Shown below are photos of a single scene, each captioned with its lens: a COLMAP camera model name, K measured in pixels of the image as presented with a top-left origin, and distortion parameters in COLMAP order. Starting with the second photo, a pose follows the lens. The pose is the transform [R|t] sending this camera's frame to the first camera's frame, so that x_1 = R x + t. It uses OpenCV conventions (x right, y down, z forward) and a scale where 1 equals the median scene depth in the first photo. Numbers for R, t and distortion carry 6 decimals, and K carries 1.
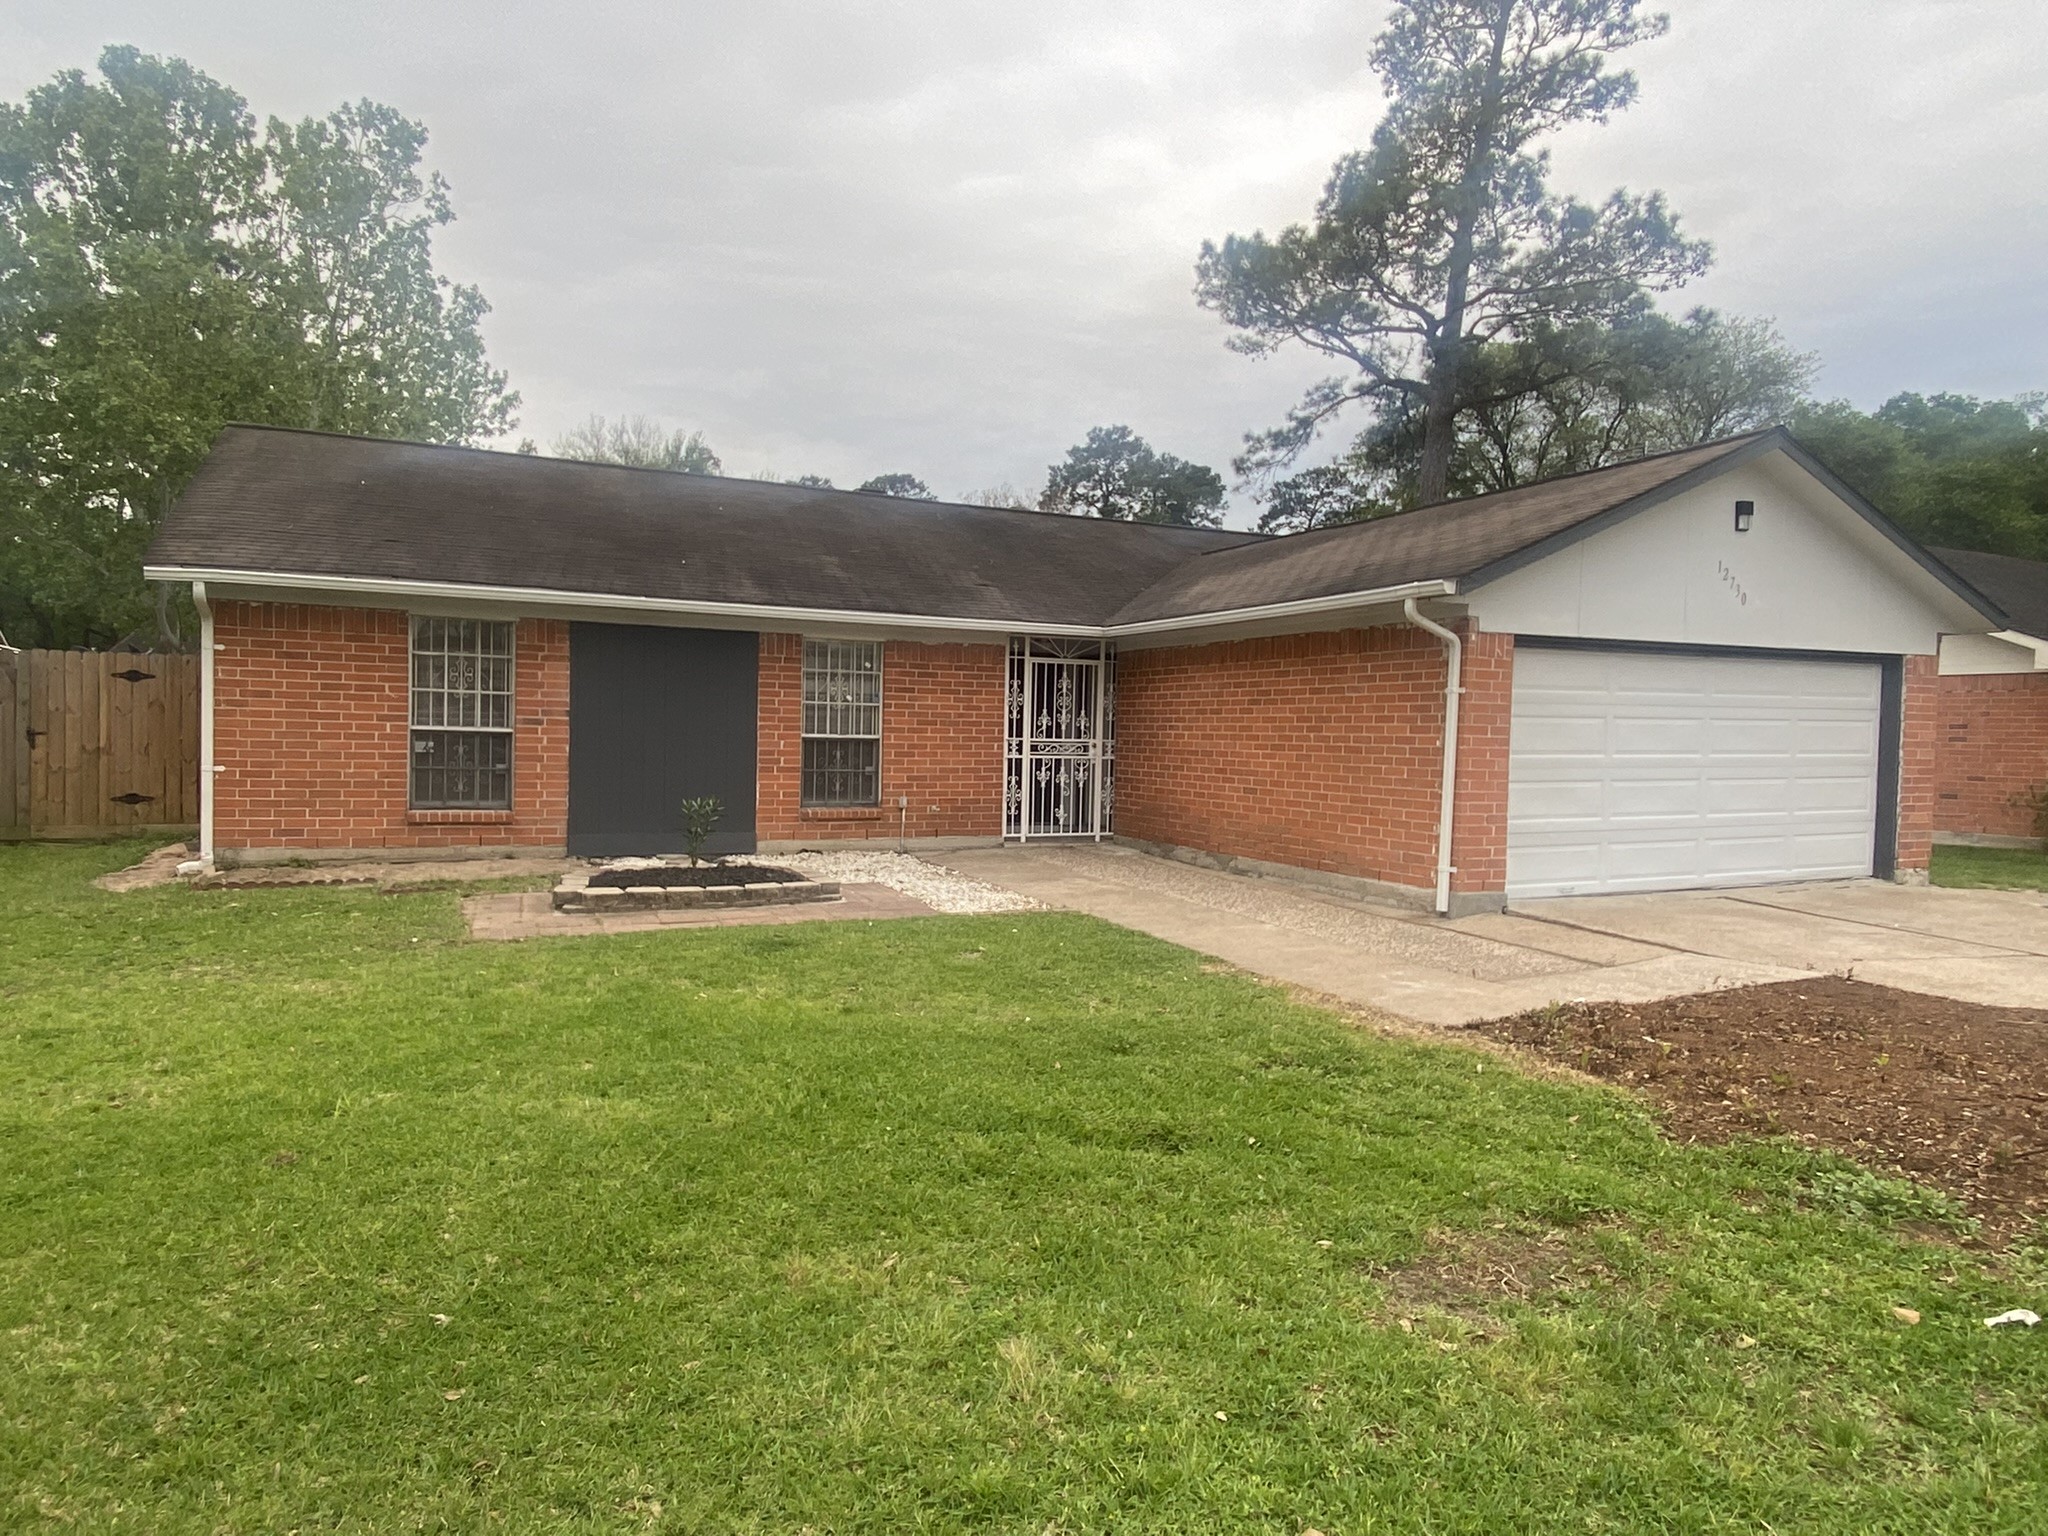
lens RADIAL K [[1255.2, 0, 1024.0], [0, 1255.2, 768.0], [0, 0, 1]] dist [0.116967, -0.159549]
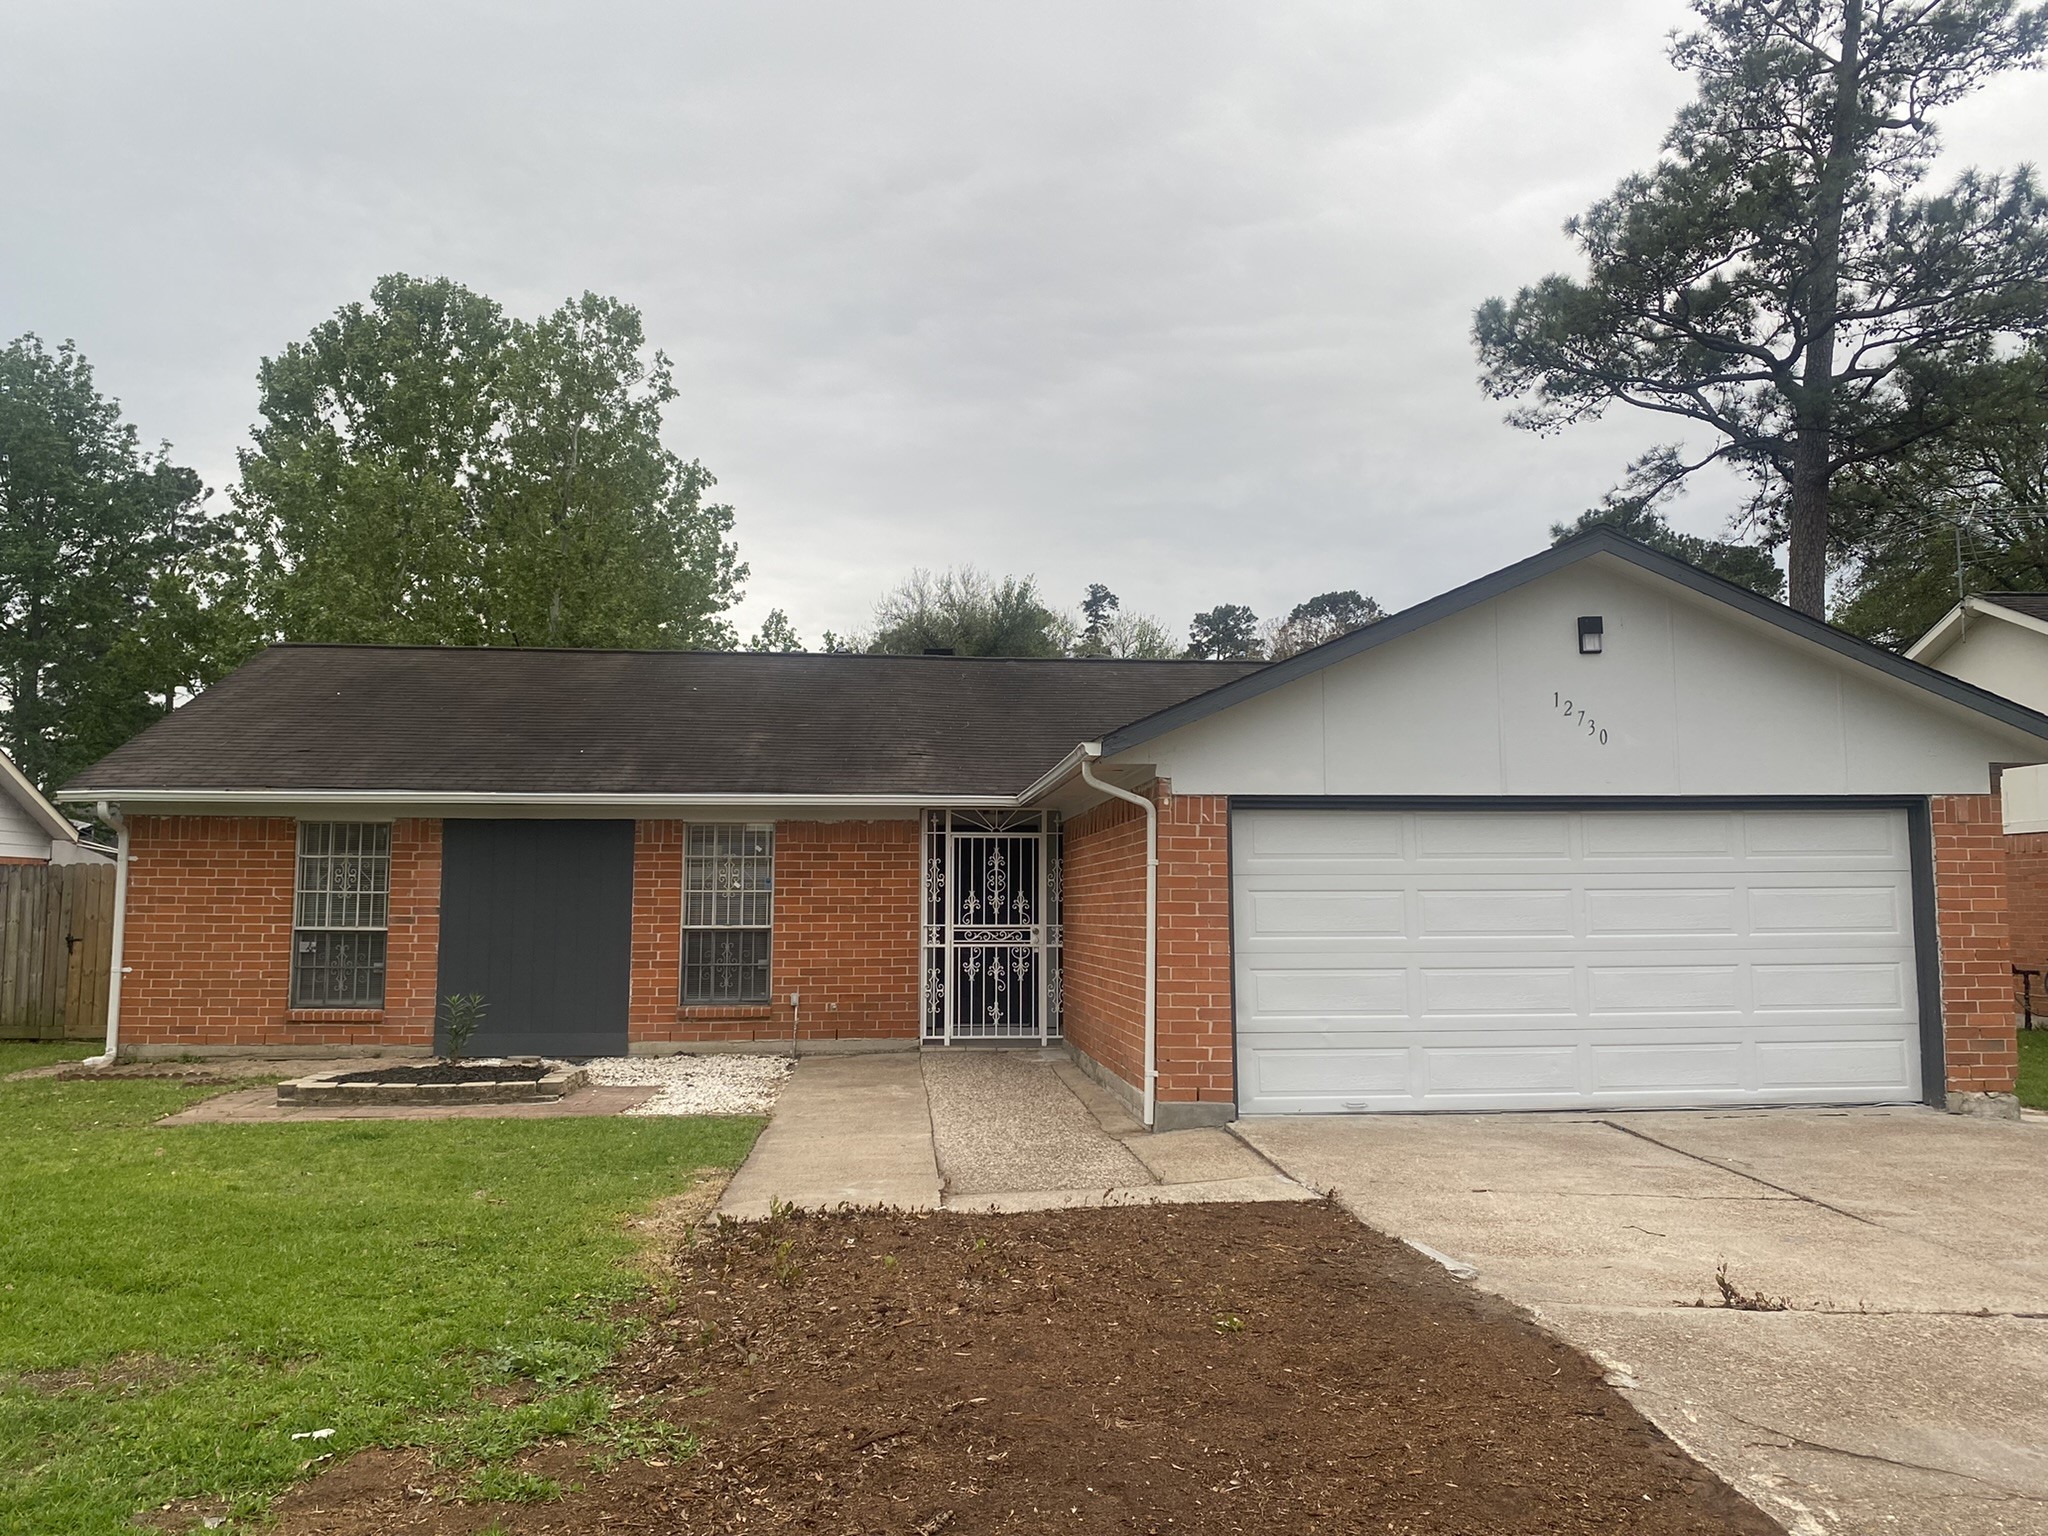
lens RADIAL K [[1608.7, 0, 1030.3], [0, 1608.7, 737.3], [0, 0, 1]] dist [0.128094, -0.198952]
pose [[0.939548, -0.056129, -0.337786, 0.468681], [0.008337, 0.989931, -0.141304, 0.006900], [0.342316, 0.129946, 0.930555, -0.050979]]
